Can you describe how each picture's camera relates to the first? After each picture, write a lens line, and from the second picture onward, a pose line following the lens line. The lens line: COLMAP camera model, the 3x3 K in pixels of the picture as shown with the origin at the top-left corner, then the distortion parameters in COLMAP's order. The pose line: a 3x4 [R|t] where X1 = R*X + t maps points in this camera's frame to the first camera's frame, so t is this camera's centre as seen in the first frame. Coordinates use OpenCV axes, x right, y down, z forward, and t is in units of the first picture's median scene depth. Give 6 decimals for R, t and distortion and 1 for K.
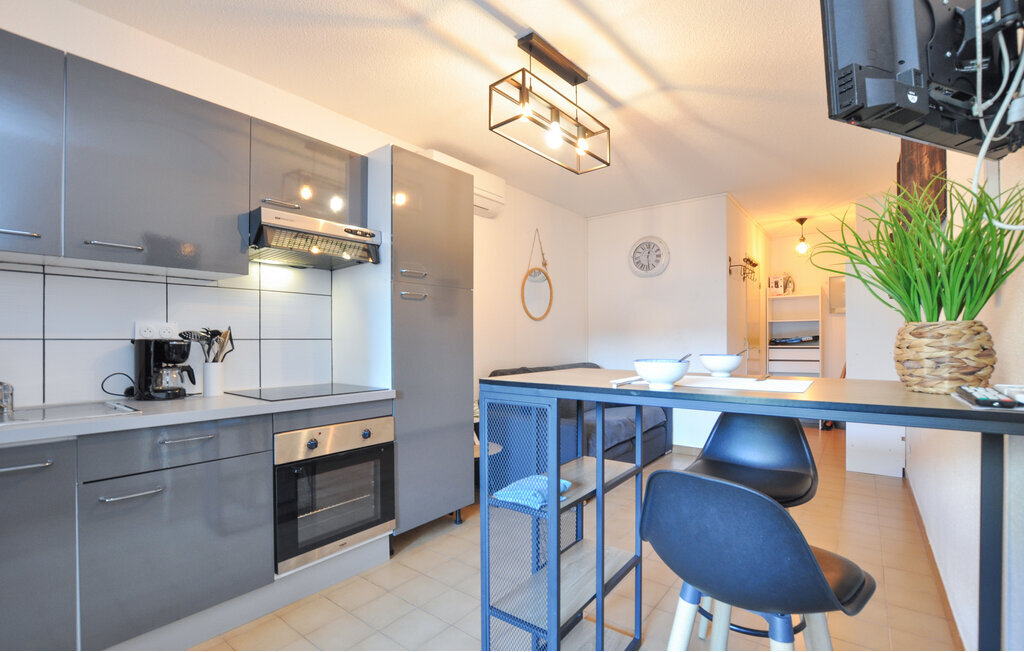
lens RADIAL K [[460.7, 0, 511.2], [0, 460.7, 354.0], [0, 0, 1]] dist [-0.021808, -0.000073]
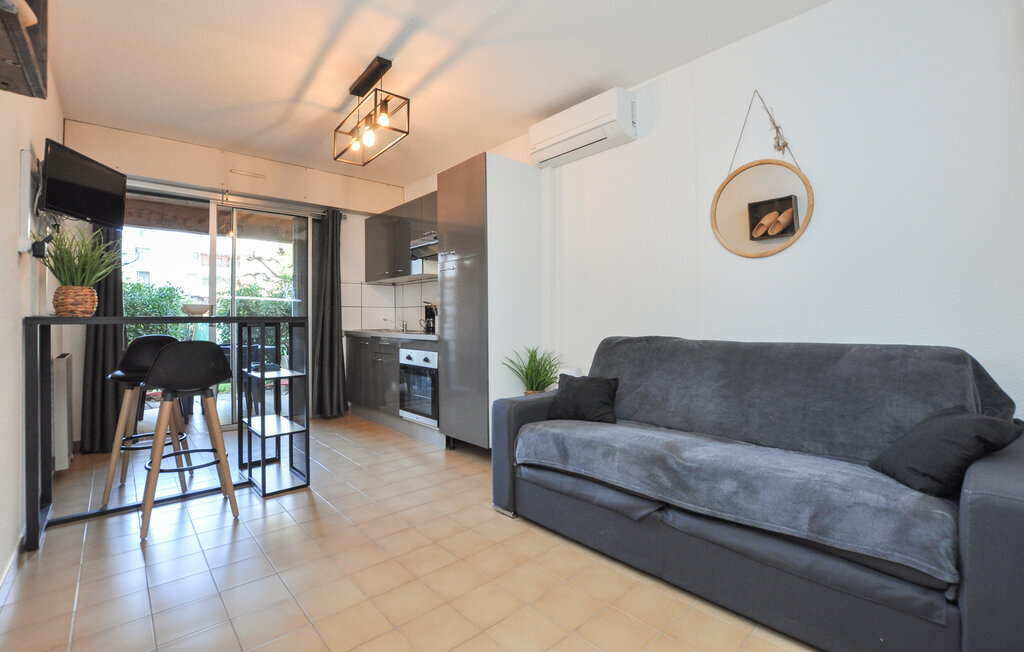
lens RADIAL K [[452.3, 0, 525.6], [0, 452.3, 321.8], [0, 0, 1]] dist [-0.000955, -0.000052]
pose [[-0.162680, 0.007583, -0.986650, 0.621750], [-0.024700, 0.999626, 0.011756, 0.004340], [0.986370, 0.026282, -0.162431, 0.807877]]
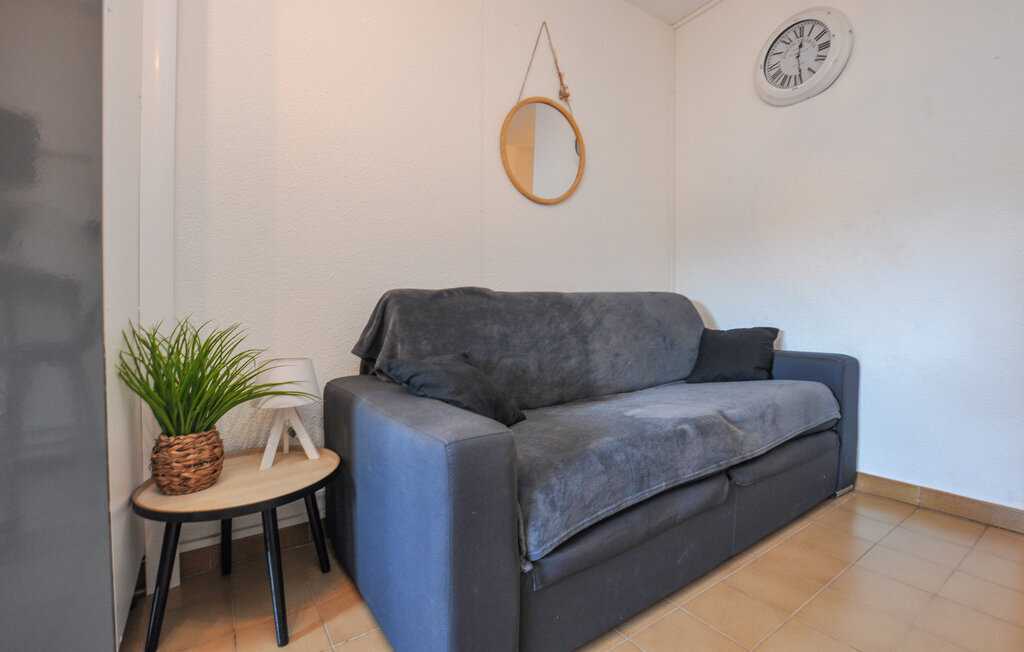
lens RADIAL K [[452.3, 0, 525.6], [0, 452.3, 321.8], [0, 0, 1]] dist [-0.000955, -0.000052]
pose [[0.952434, 0.003558, -0.304723, 0.185678], [0.000519, 0.999911, 0.013299, 0.049429], [0.304743, -0.012825, 0.952348, 0.508505]]
